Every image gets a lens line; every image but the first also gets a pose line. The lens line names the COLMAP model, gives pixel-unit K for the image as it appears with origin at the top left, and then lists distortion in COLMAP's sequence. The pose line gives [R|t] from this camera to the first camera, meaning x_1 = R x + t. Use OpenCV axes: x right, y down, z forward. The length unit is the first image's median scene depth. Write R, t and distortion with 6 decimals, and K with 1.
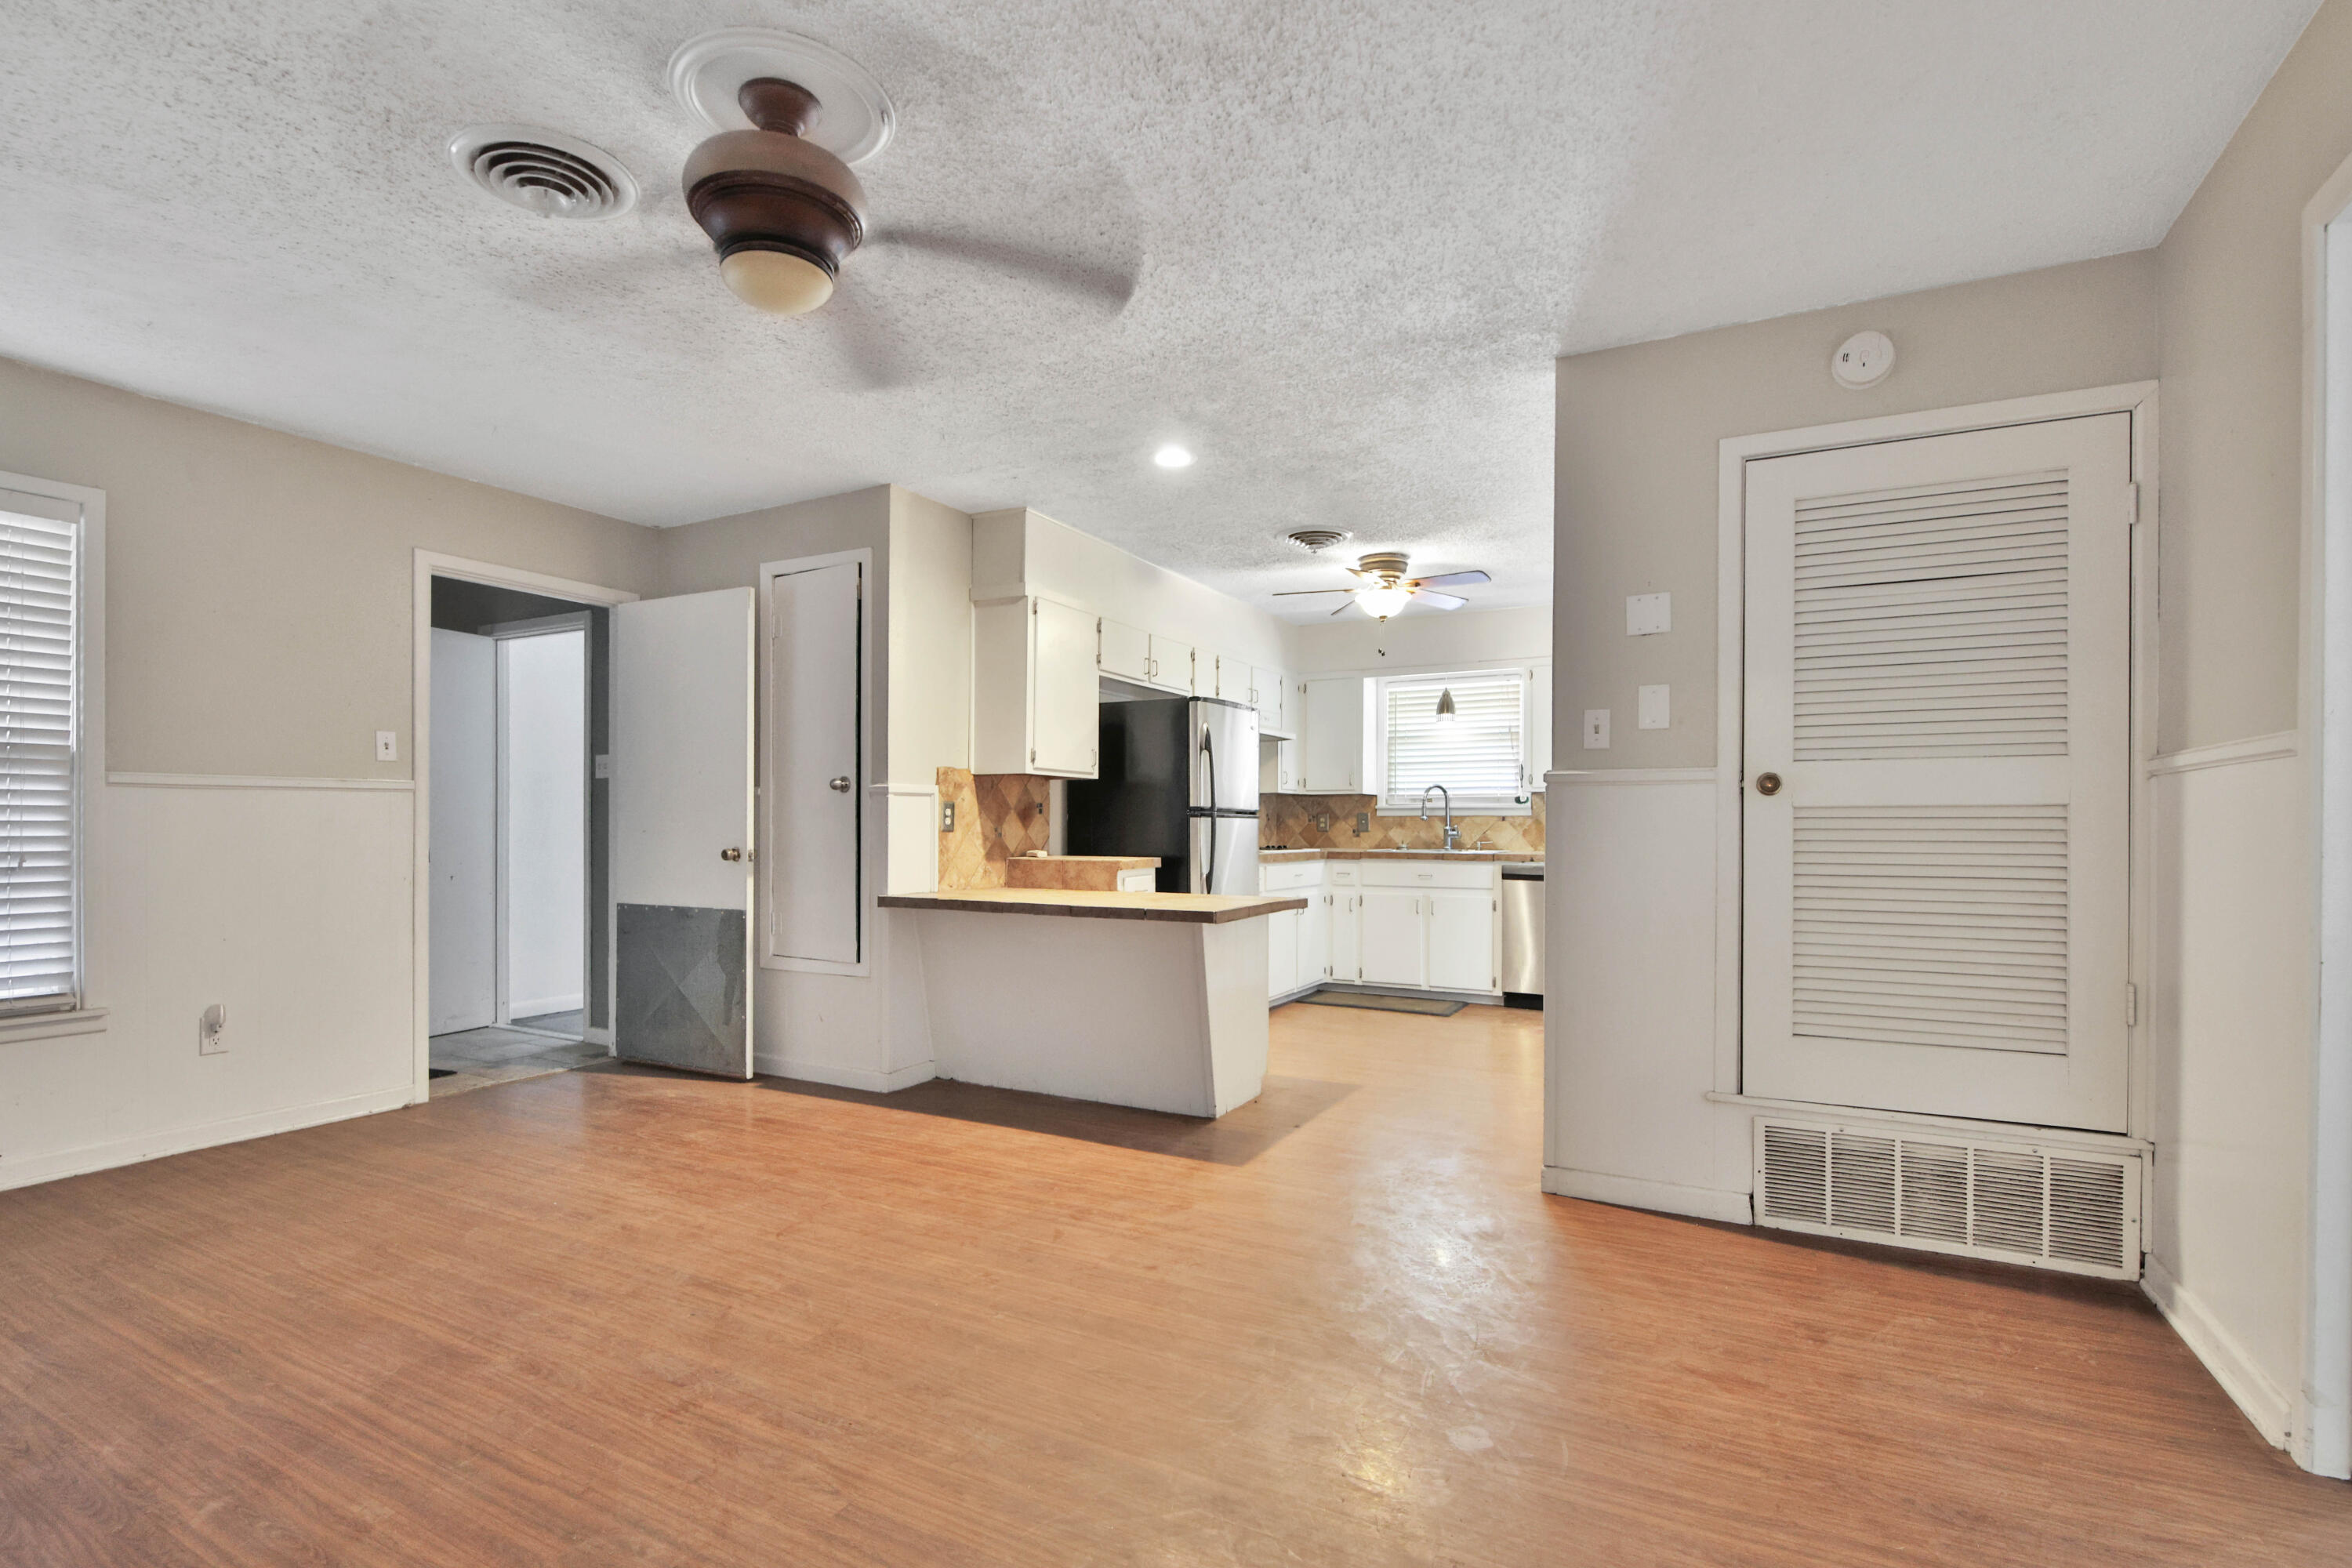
lens RADIAL K [[1078.4, 0, 1170.5], [0, 1078.4, 840.3], [0, 0, 1]] dist [0.000368, -0.000210]
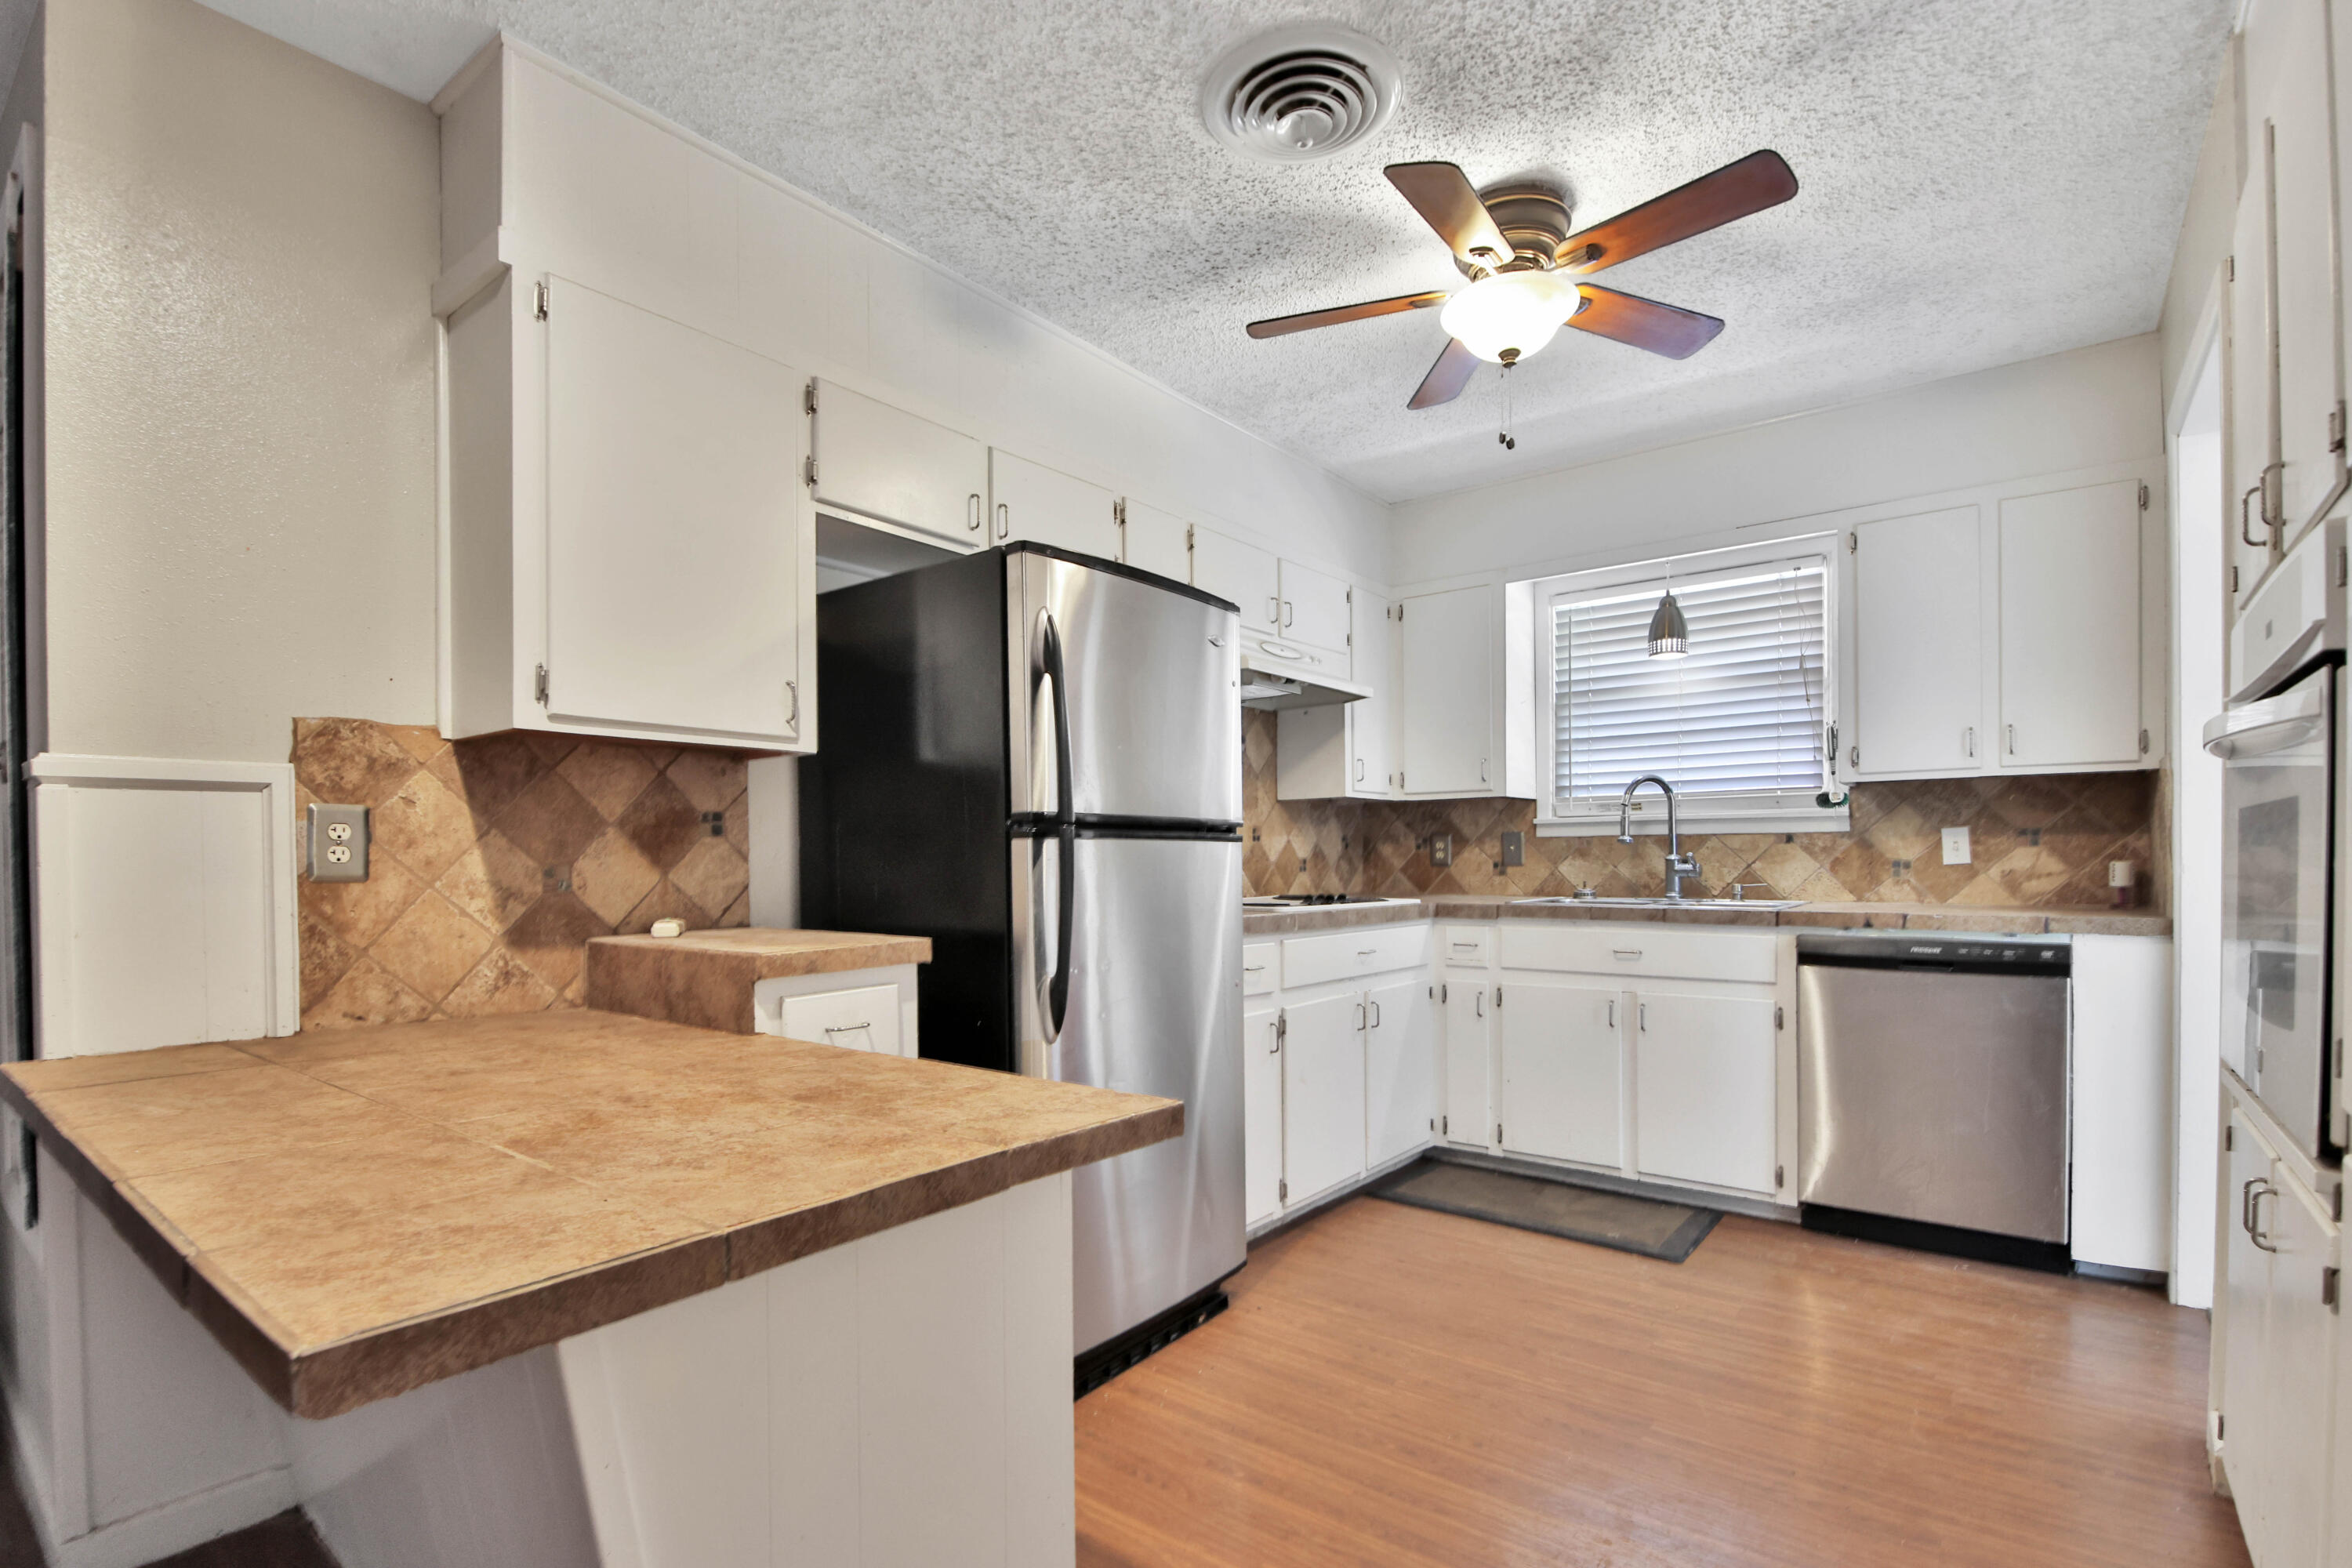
lens RADIAL K [[1073.9, 0, 1169.4], [0, 1073.9, 870.7], [0, 0, 1]] dist [0.001853, 0.000124]
pose [[0.983765, -0.007831, -0.179289, 0.119137], [0.007535, 0.999969, -0.002331, -0.006153], [0.179302, 0.000942, 0.983794, 0.480868]]
